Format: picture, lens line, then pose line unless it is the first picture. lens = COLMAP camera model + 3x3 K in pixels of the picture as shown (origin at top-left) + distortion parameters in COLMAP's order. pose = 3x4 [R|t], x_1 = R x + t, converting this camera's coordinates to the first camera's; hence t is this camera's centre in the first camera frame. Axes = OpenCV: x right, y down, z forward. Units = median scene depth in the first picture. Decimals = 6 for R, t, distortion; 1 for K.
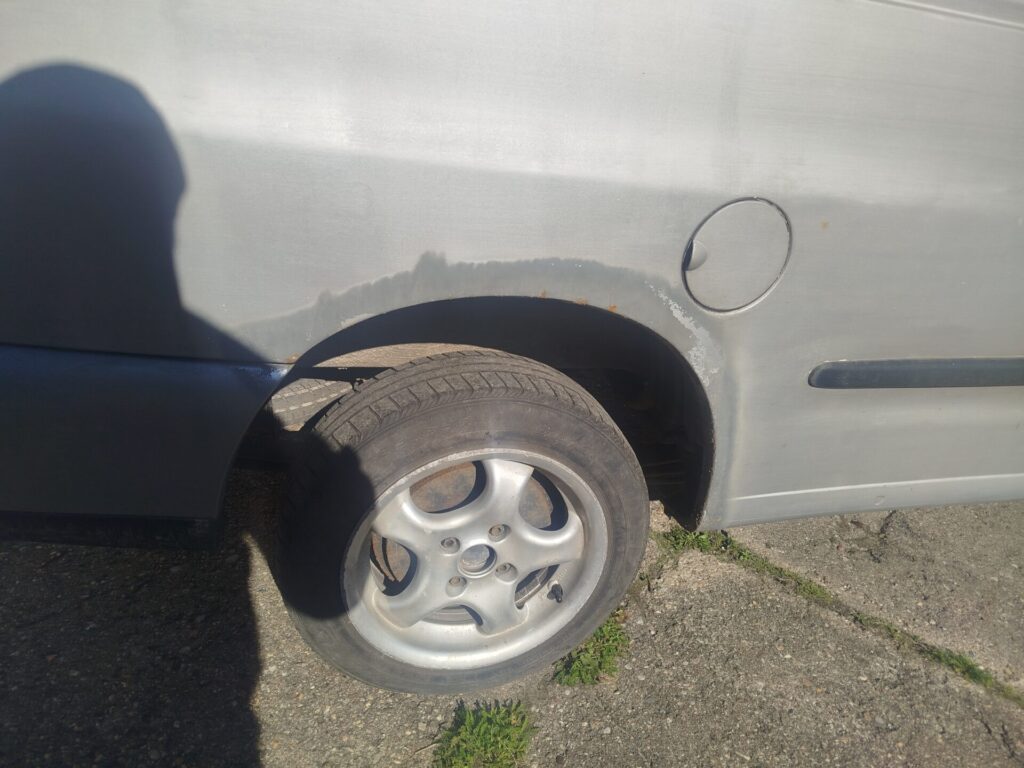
lens RADIAL K [[708.4, 0, 516.5], [0, 708.4, 385.8], [0, 0, 1]] dist [0.042927, -0.038101]
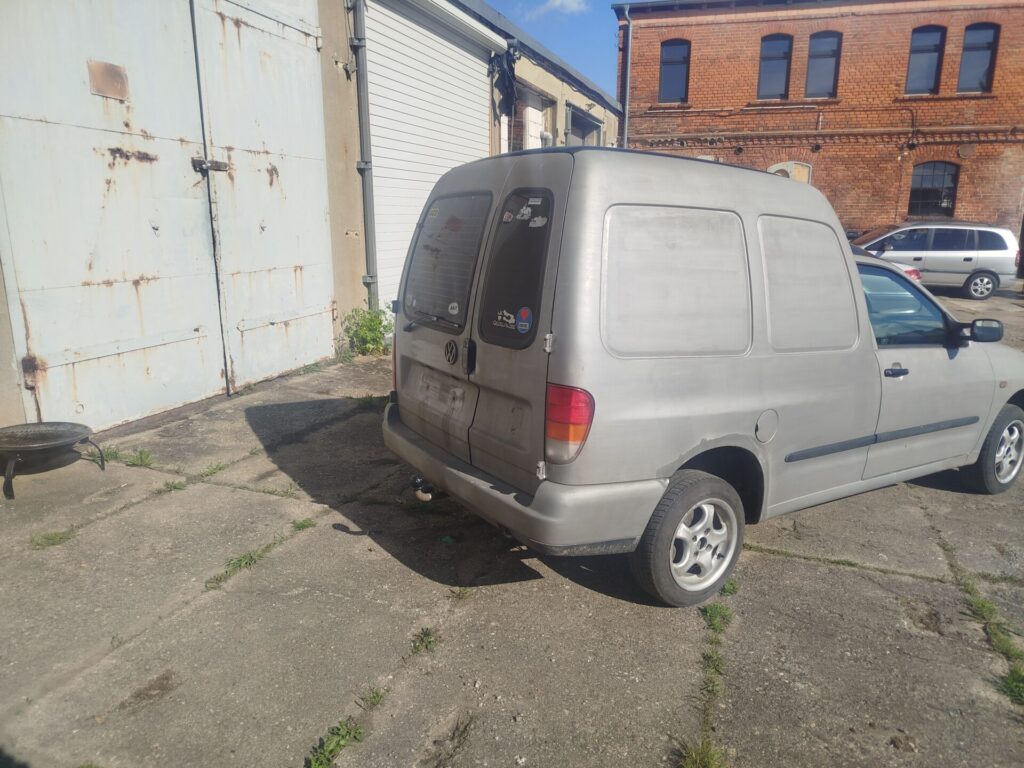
lens RADIAL K [[708.4, 0, 516.5], [0, 708.4, 385.8], [0, 0, 1]] dist [0.042927, -0.038101]
pose [[0.944239, -0.138791, 0.298580, -1.507173], [0.201342, 0.960904, -0.190067, 0.033601], [-0.260527, 0.239585, 0.935267, -1.593320]]
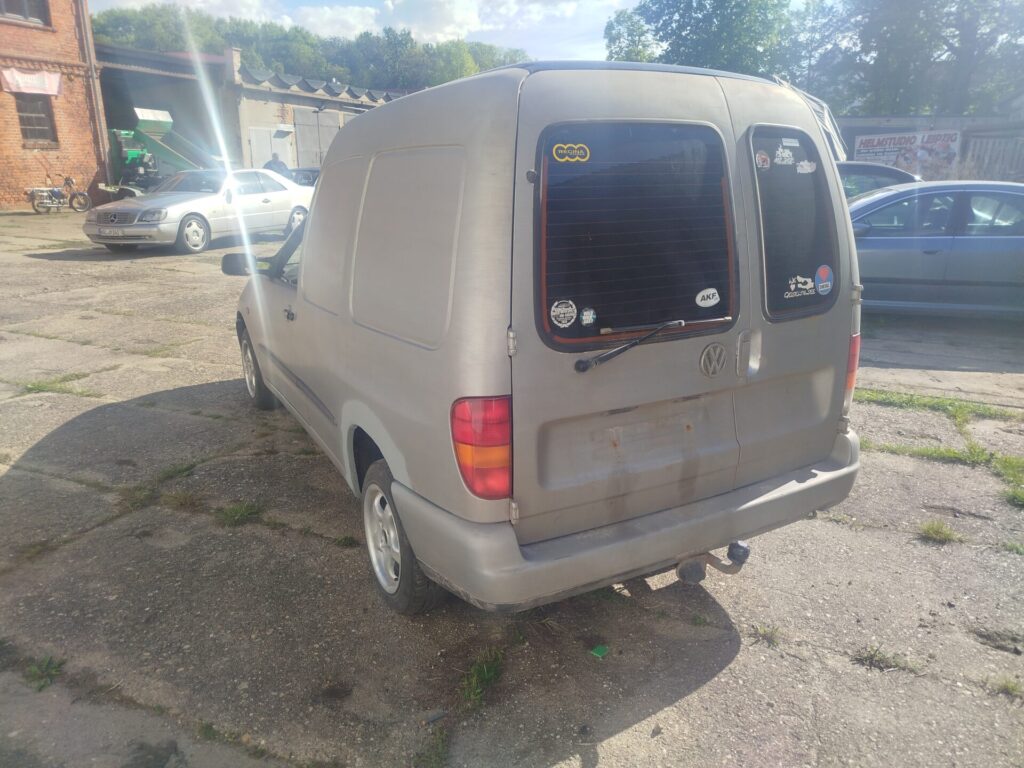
lens RADIAL K [[708.4, 0, 516.5], [0, 708.4, 385.8], [0, 0, 1]] dist [0.042927, -0.038101]
pose [[-0.268051, -0.365492, 0.891383, -2.564366], [0.404362, 0.797117, 0.448437, -1.790491], [-0.874437, 0.480646, -0.065877, 1.836128]]
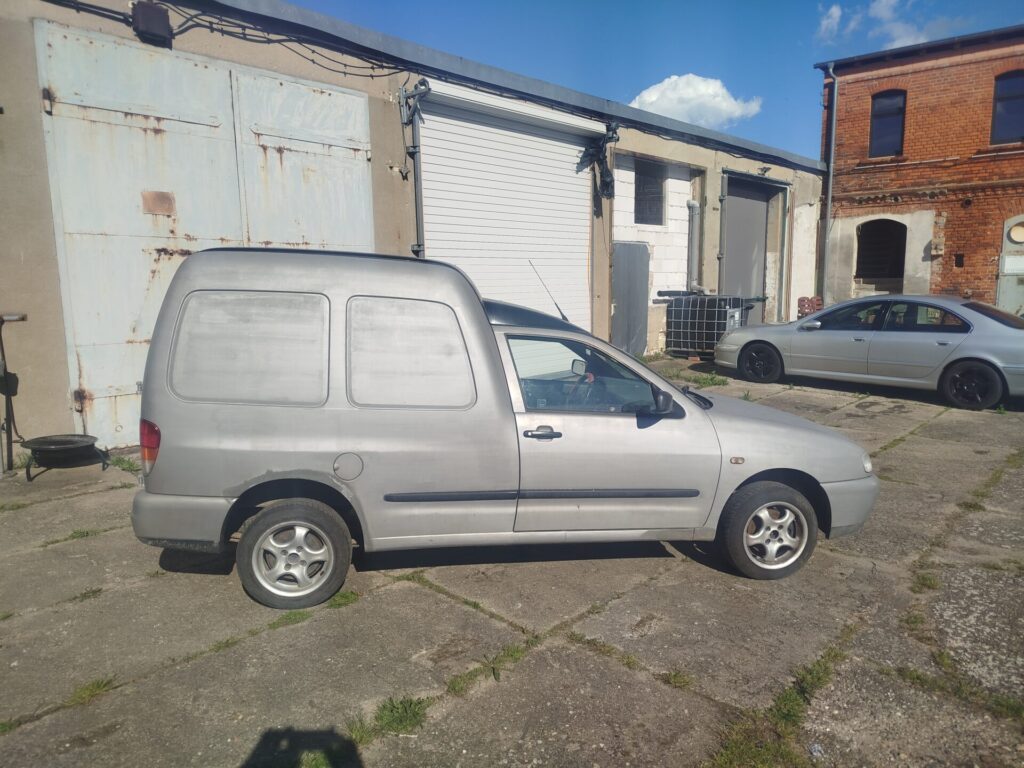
lens RADIAL K [[708.4, 0, 516.5], [0, 708.4, 385.8], [0, 0, 1]] dist [0.042927, -0.038101]
pose [[0.993383, -0.071536, -0.089846, 1.406214], [0.038997, 0.945937, -0.321997, 0.616452], [0.108023, 0.316362, 0.942468, -2.433138]]
